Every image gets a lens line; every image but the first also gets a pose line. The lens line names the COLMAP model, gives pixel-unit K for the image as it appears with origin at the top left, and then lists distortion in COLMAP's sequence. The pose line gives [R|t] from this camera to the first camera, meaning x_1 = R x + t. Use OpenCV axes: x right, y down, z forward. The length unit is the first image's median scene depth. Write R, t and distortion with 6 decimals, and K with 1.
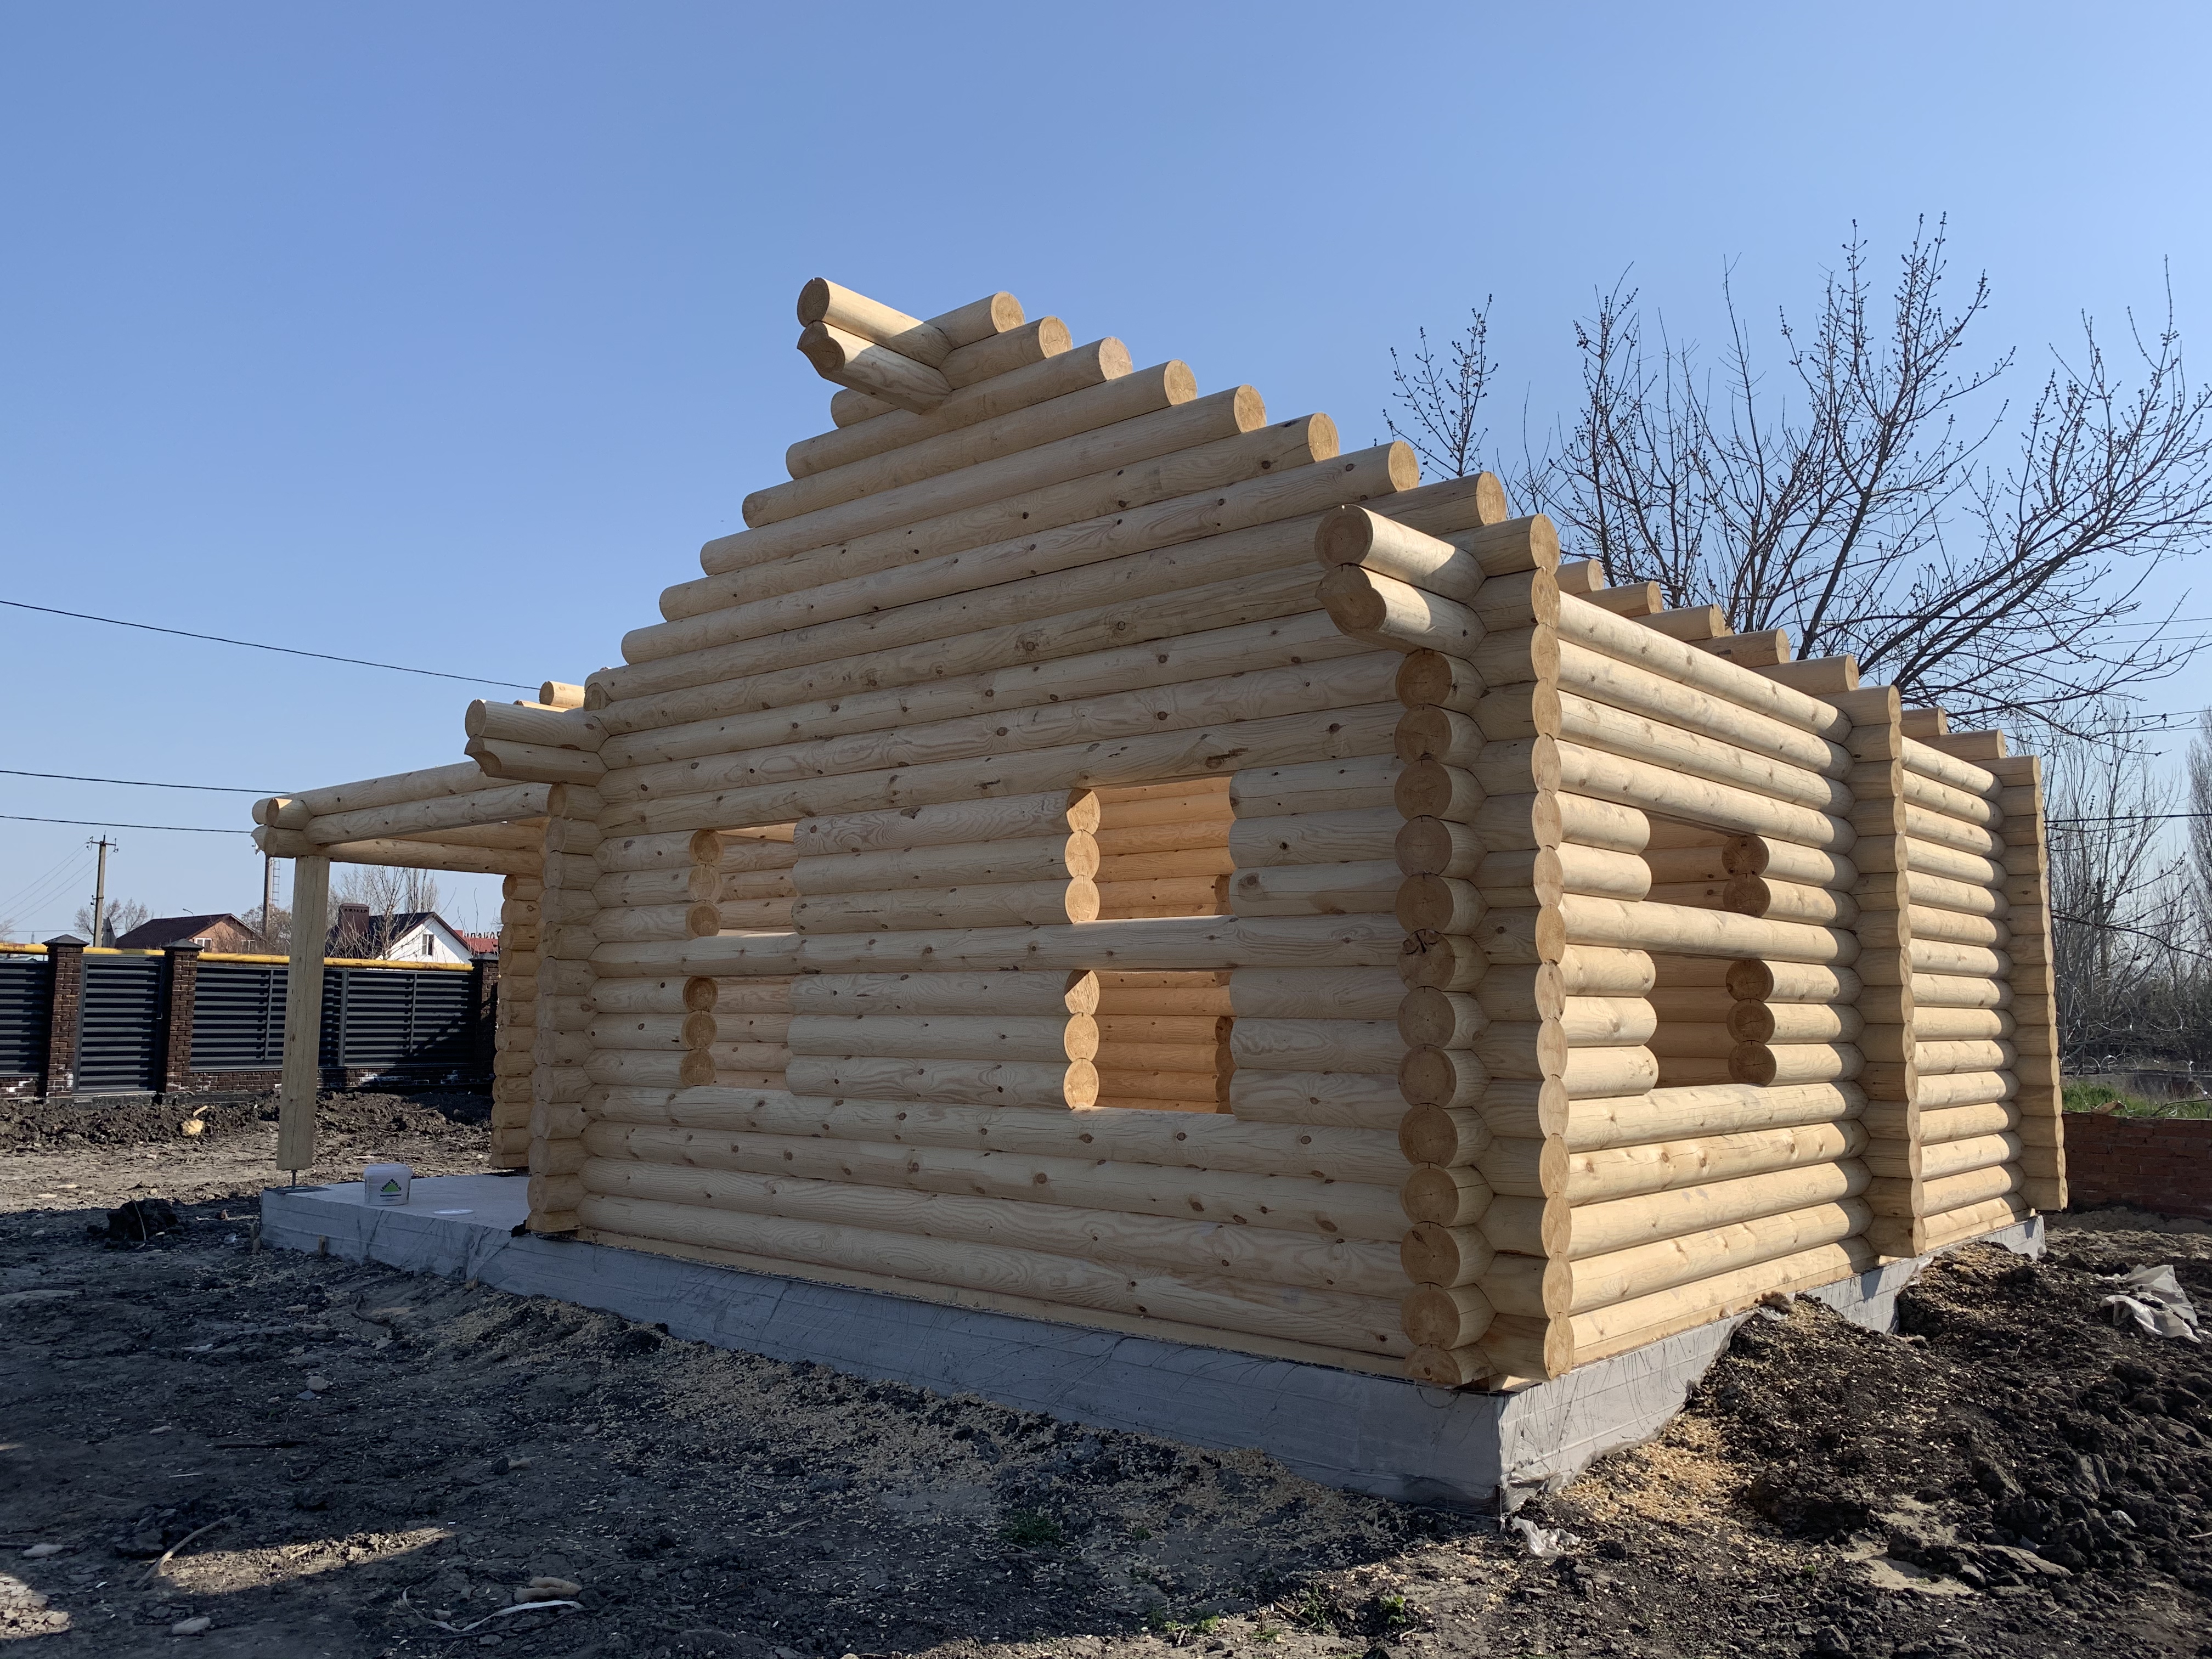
lens RADIAL K [[1687.6, 0, 1106.0], [0, 1687.6, 829.5], [0, 0, 1]] dist [0.108842, -0.235258]
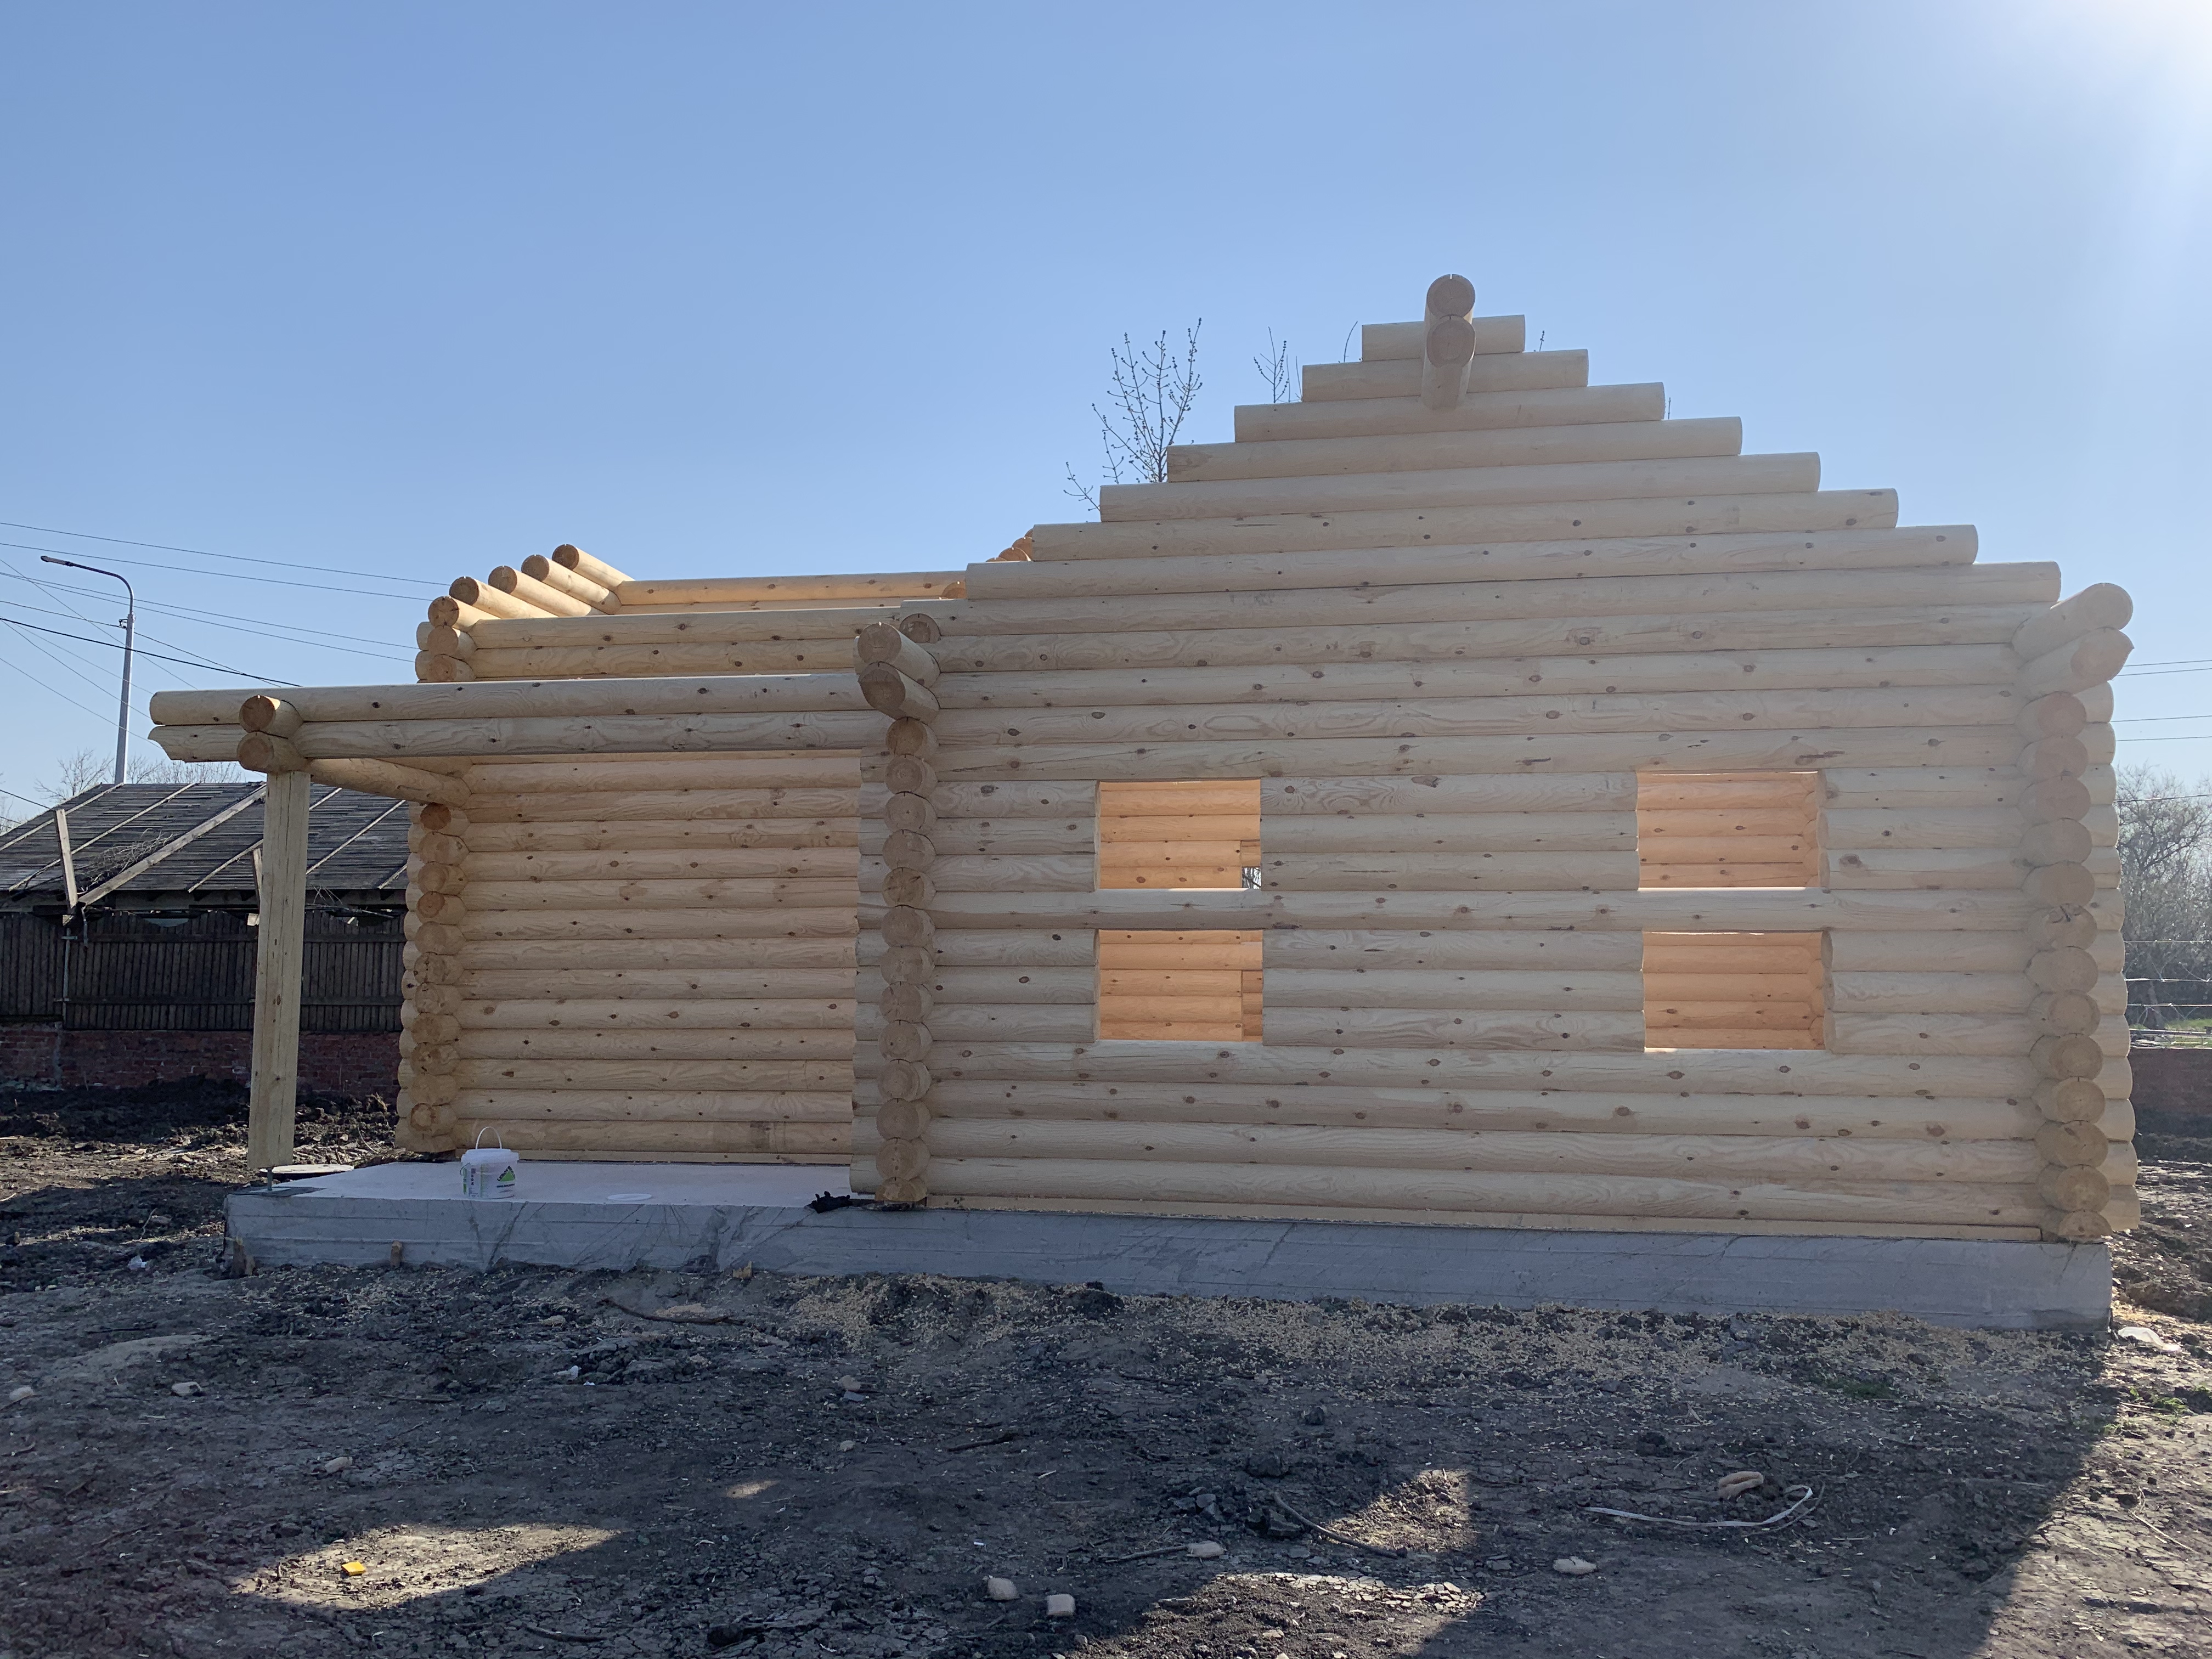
lens RADIAL K [[1718.3, 0, 1106.0], [0, 1718.3, 829.5], [0, 0, 1]] dist [0.126204, -0.390042]
pose [[0.857512, 0.041032, 0.512824, -0.881348], [-0.054816, 0.998427, 0.011774, 0.019715], [-0.511535, -0.038208, 0.858413, 0.167579]]
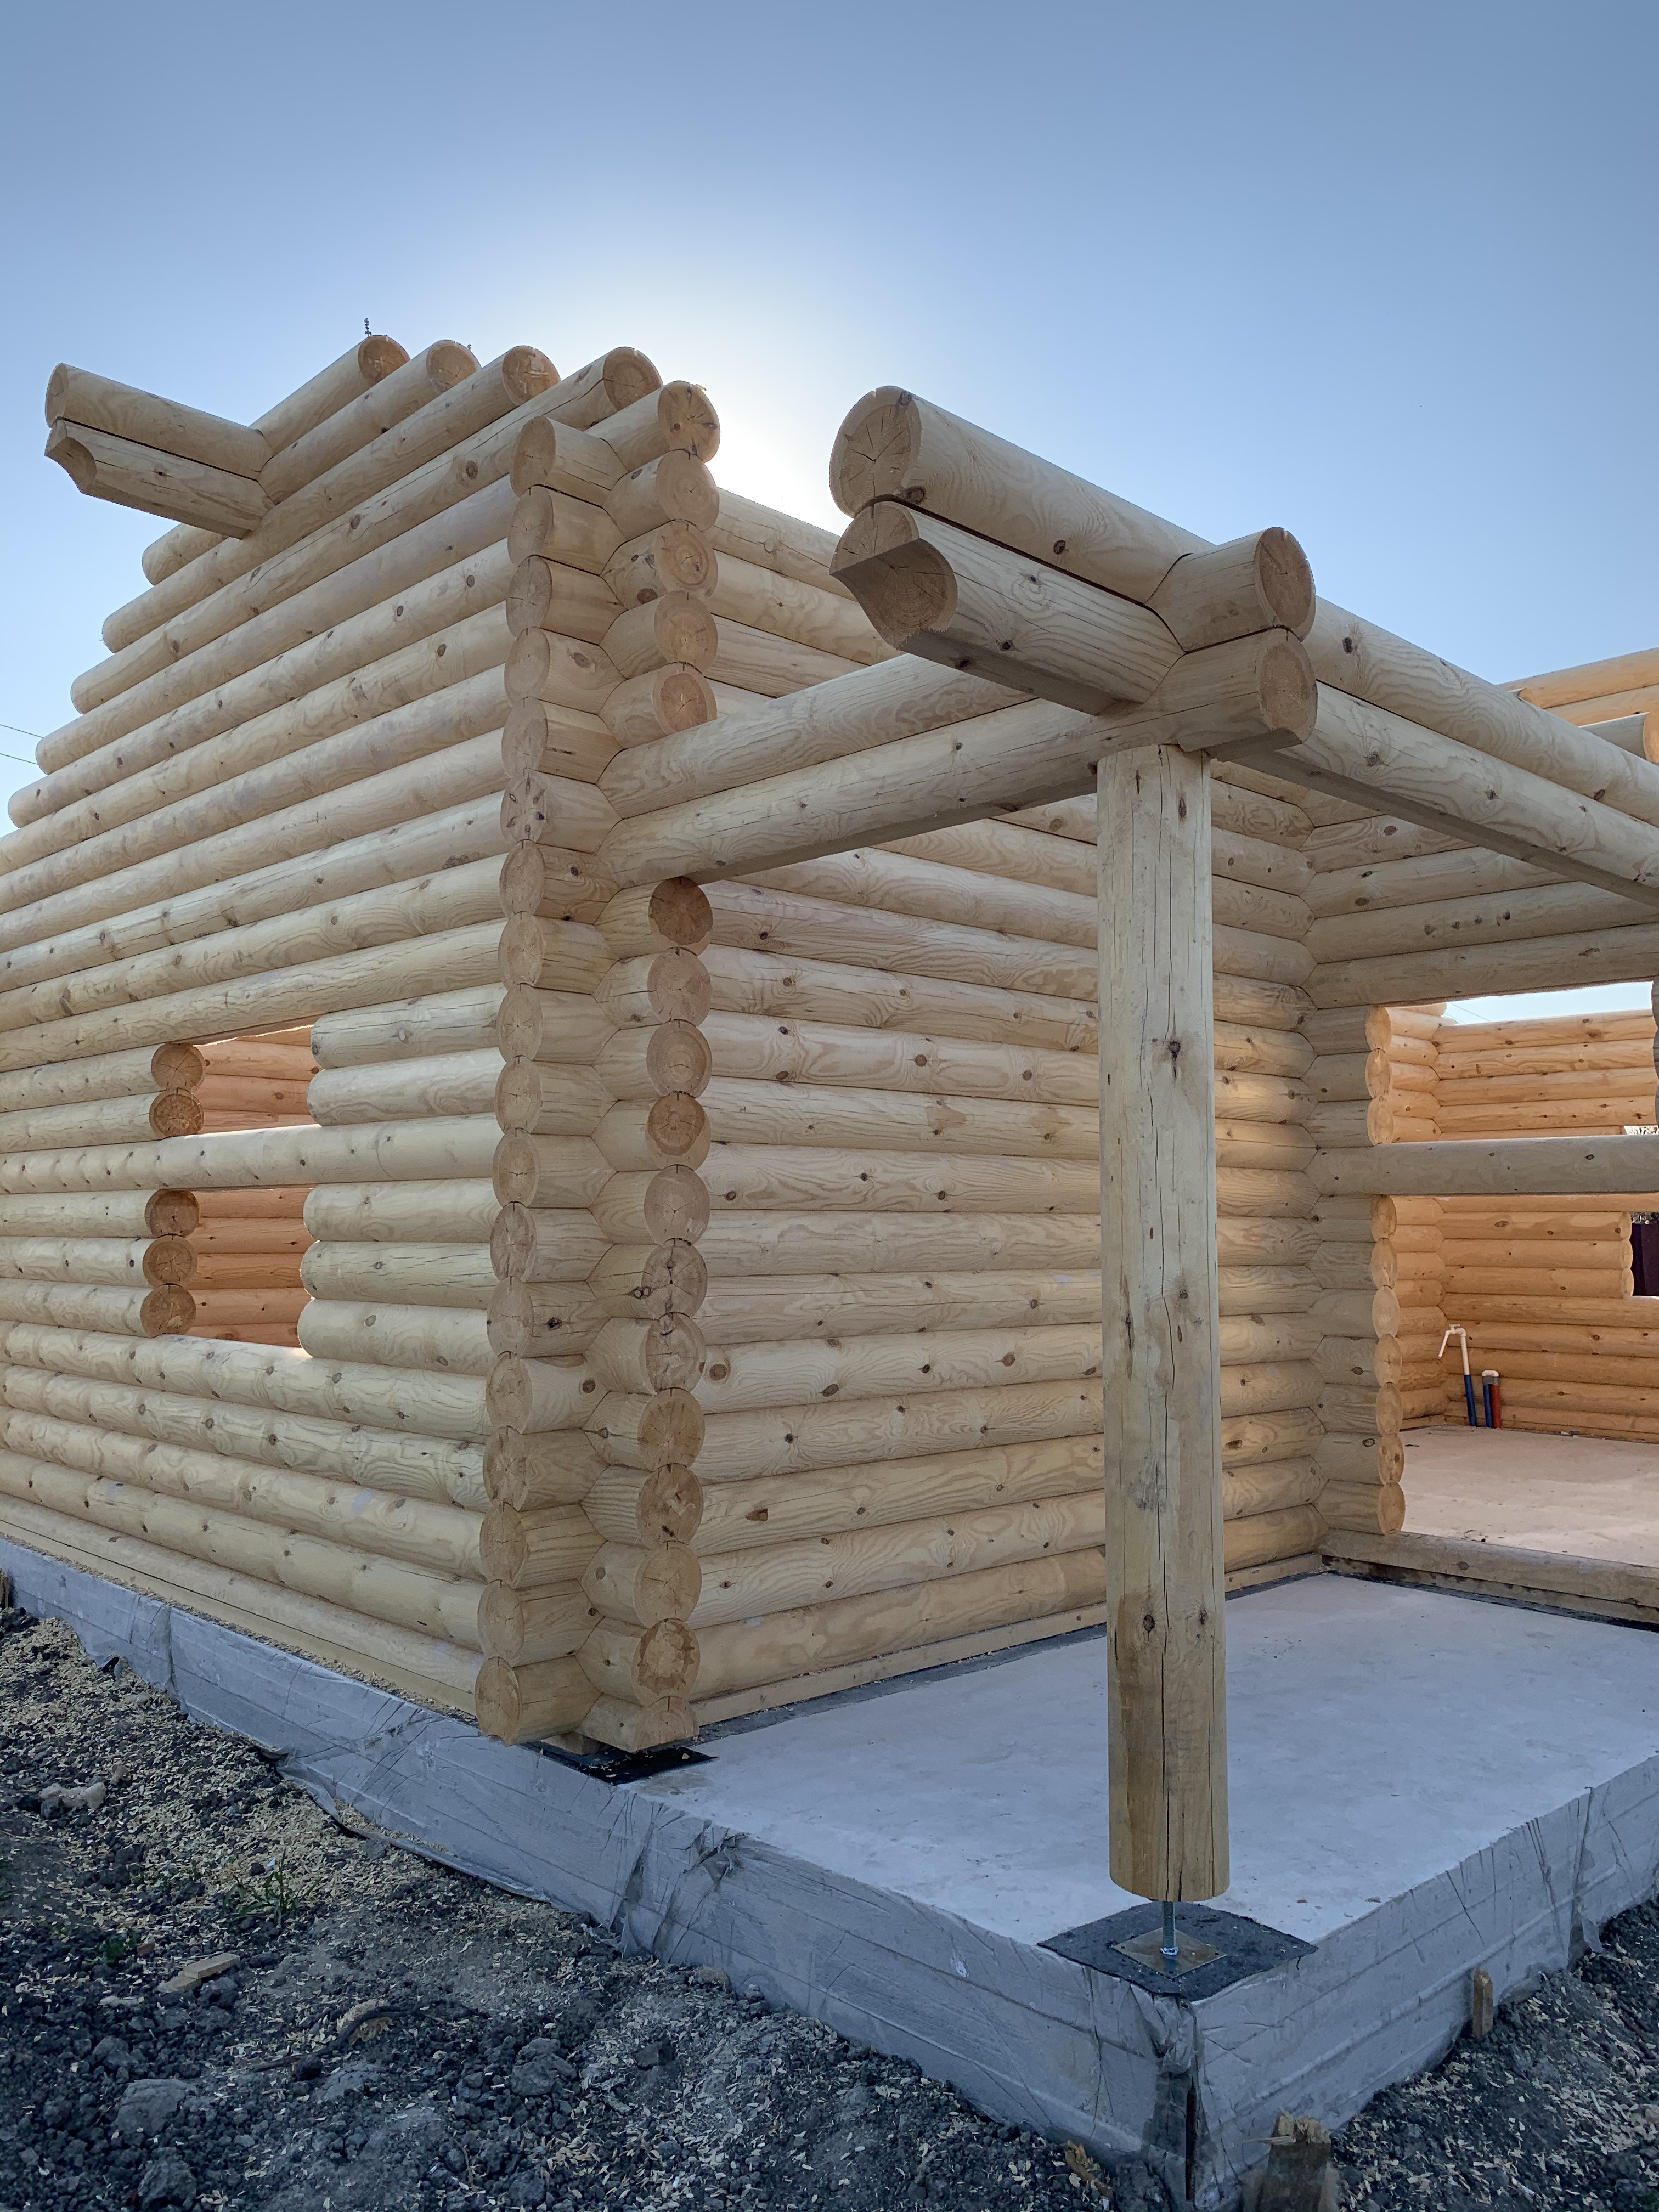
lens RADIAL K [[1687.6, 0, 827.5], [0, 1687.6, 1079.8], [0, 0, 1]] dist [0.108842, -0.235258]
pose [[0.092807, 0.082099, 0.992294, -1.196162], [-0.115095, 0.990799, -0.071211, 0.153220], [-0.989010, -0.107599, 0.101402, 1.616380]]
